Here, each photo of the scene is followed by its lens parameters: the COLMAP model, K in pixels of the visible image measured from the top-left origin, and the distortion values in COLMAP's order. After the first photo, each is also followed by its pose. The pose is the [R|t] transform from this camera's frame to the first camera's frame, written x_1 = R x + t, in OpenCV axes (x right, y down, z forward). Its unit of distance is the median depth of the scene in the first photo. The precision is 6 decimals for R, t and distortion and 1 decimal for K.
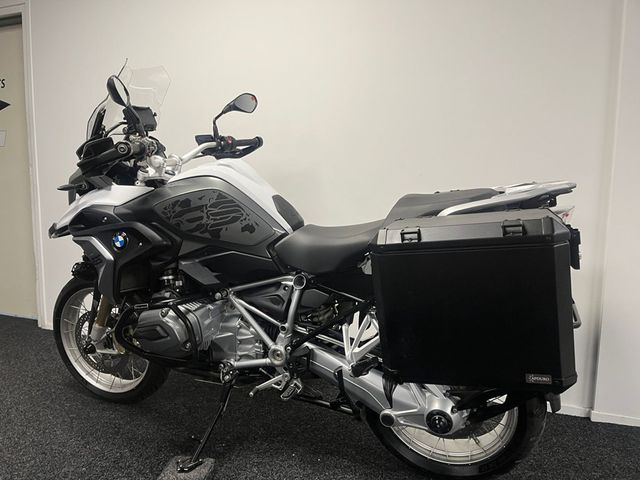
lens RADIAL K [[480.6, 0, 320.0], [0, 480.6, 240.0], [0, 0, 1]] dist [0.075281, -0.111420]
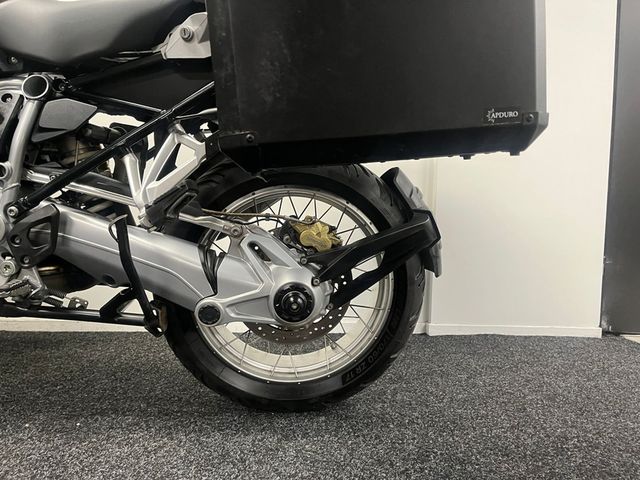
lens RADIAL K [[480.4, 0, 331.8], [0, 480.4, 237.0], [0, 0, 1]] dist [0.079627, -0.114356]
pose [[0.887475, -0.005212, 0.460826, -0.000129], [0.030502, 0.998408, -0.047449, 0.288710], [-0.459845, 0.056165, 0.886221, 0.373368]]
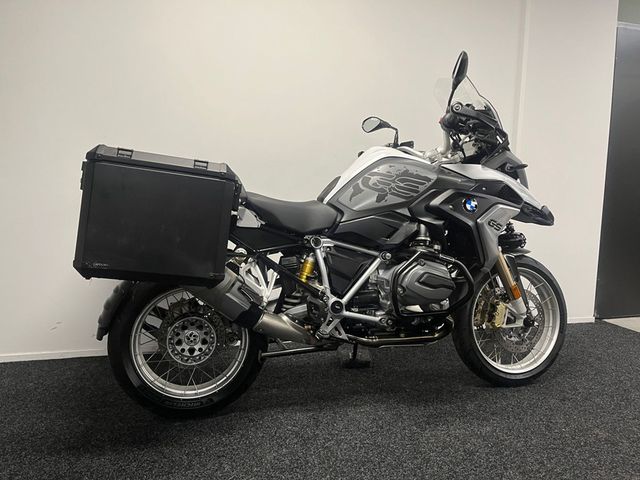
lens RADIAL K [[480.6, 0, 320.0], [0, 480.6, 240.0], [0, 0, 1]] dist [0.075281, -0.111420]
pose [[0.804482, -0.069299, 0.589920, -0.998628], [0.062110, 0.997541, 0.032484, 0.012453], [-0.590720, 0.010507, 0.806808, 0.150883]]
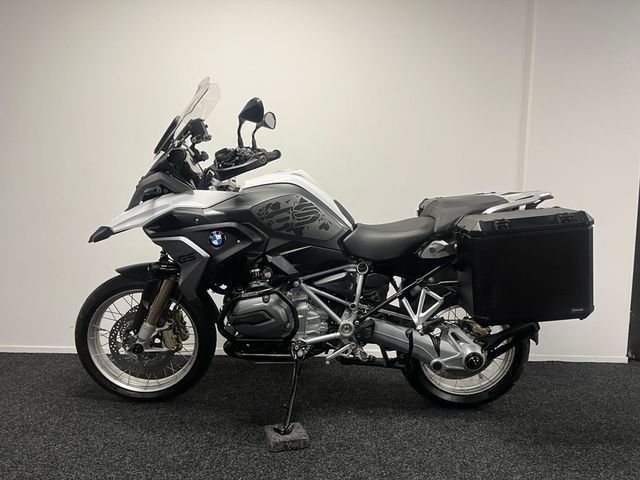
lens RADIAL K [[479.4, 0, 327.0], [0, 479.4, 241.0], [0, 0, 1]] dist [0.081813, -0.125194]
pose [[0.922747, -0.025018, 0.384592, -0.608710], [0.033975, 0.999286, -0.016511, 0.033089], [-0.383905, 0.028302, 0.922939, -0.125721]]
